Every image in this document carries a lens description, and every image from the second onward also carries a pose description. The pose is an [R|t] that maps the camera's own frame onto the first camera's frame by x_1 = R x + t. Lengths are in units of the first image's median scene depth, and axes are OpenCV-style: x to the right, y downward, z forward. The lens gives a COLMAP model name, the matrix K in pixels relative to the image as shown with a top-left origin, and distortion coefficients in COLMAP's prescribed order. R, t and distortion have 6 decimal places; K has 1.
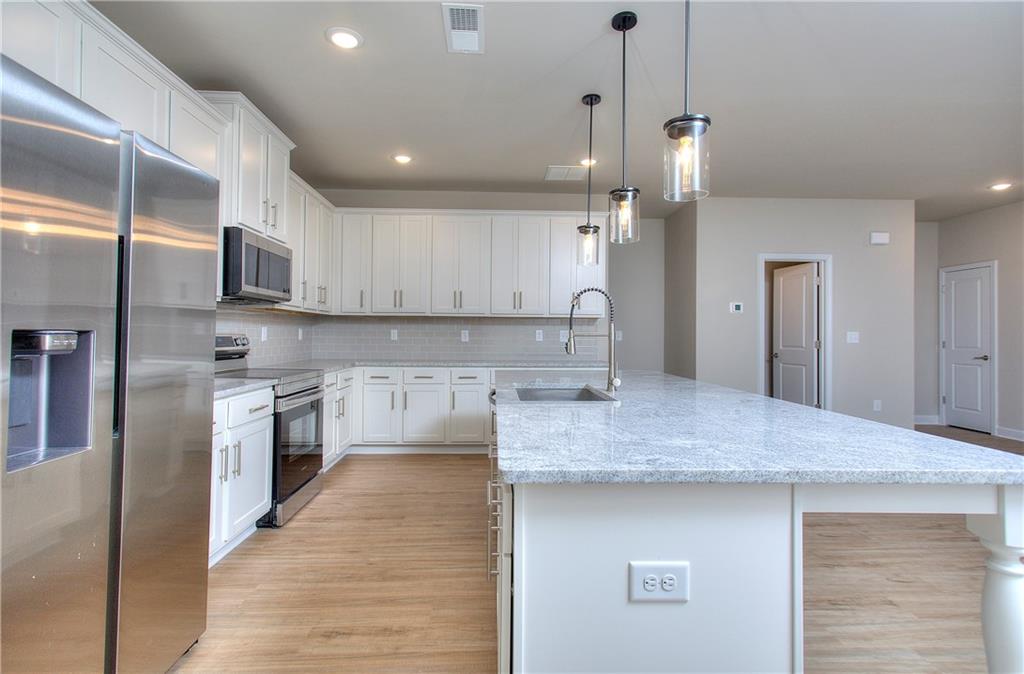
lens RADIAL K [[502.7, 0, 510.8], [0, 502.7, 321.7], [0, 0, 1]] dist [0.041903, 0.000121]
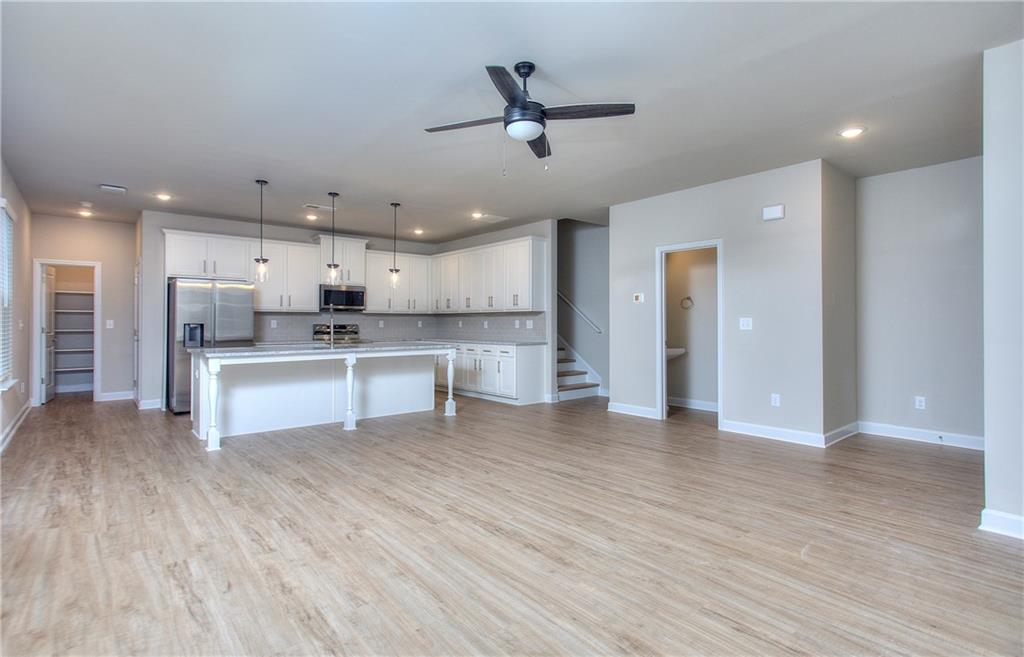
lens RADIAL K [[493.3, 0, 492.8], [0, 493.3, 325.3], [0, 0, 1]] dist [0.001176, 0.000068]
pose [[0.596161, -0.003803, -0.802856, 1.515912], [0.022438, 0.999677, 0.011926, 0.016098], [0.802551, -0.025124, 0.596054, 0.129055]]
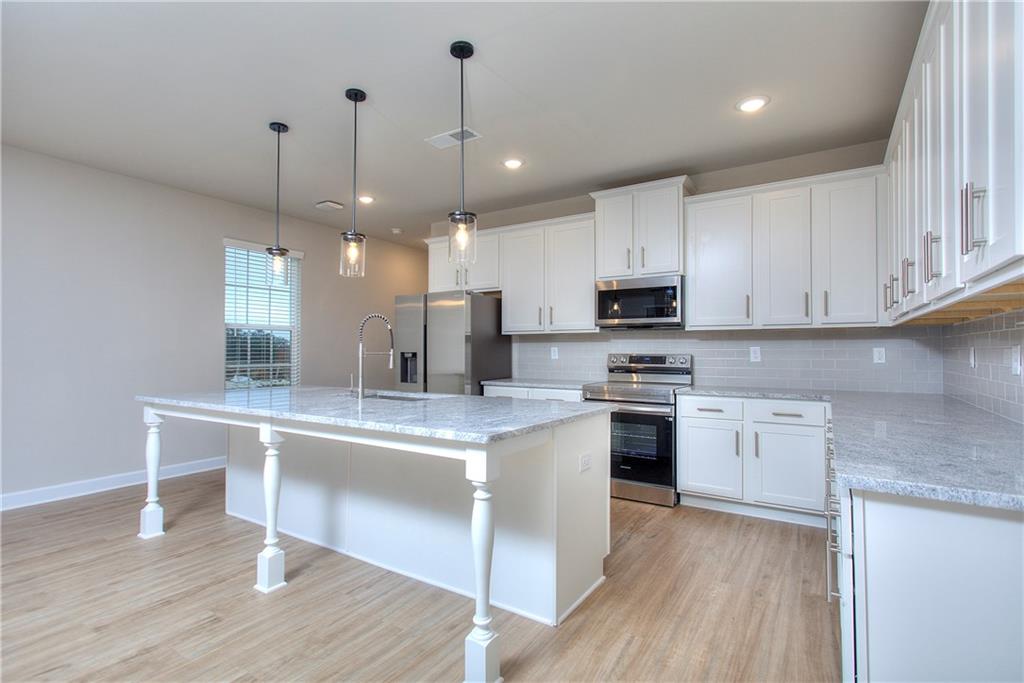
lens RADIAL K [[491.2, 0, 508.9], [0, 491.2, 347.8], [0, 0, 1]] dist [0.009946, -0.000350]
pose [[-0.576257, -0.012125, -0.817178, 0.570603], [0.012655, 0.999638, -0.023757, 0.028991], [0.817170, -0.024031, -0.575895, 1.174444]]
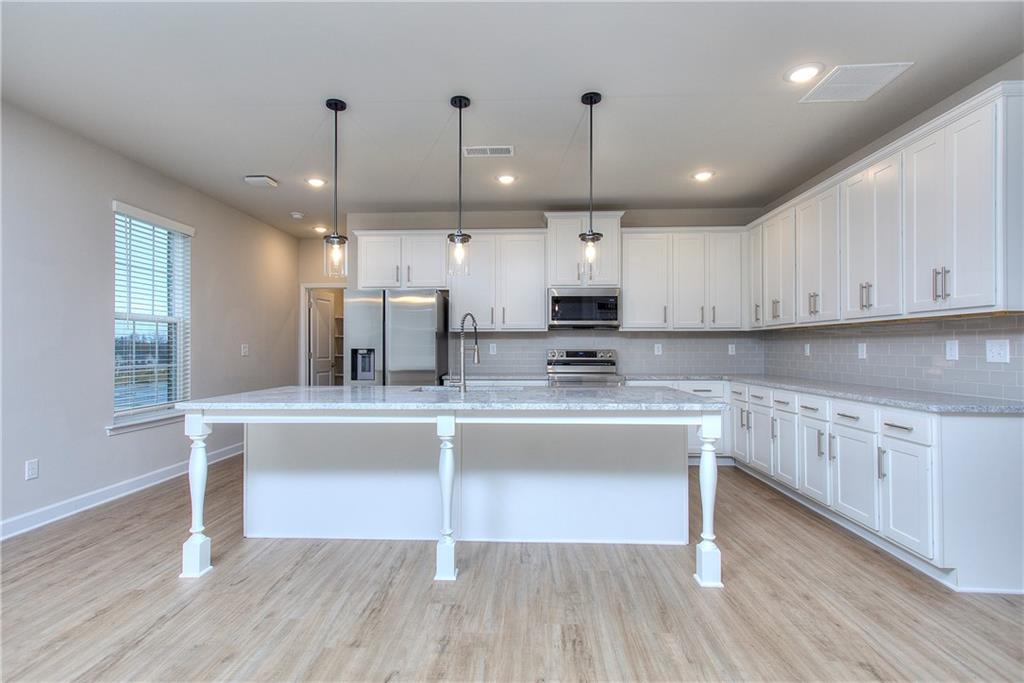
lens RADIAL K [[491.2, 0, 508.9], [0, 491.2, 347.8], [0, 0, 1]] dist [0.009946, -0.000350]
pose [[-0.087013, -0.006317, -0.996187, 0.846707], [0.021848, 0.999727, -0.008247, 0.023113], [0.995968, -0.022482, -0.086851, 0.733311]]
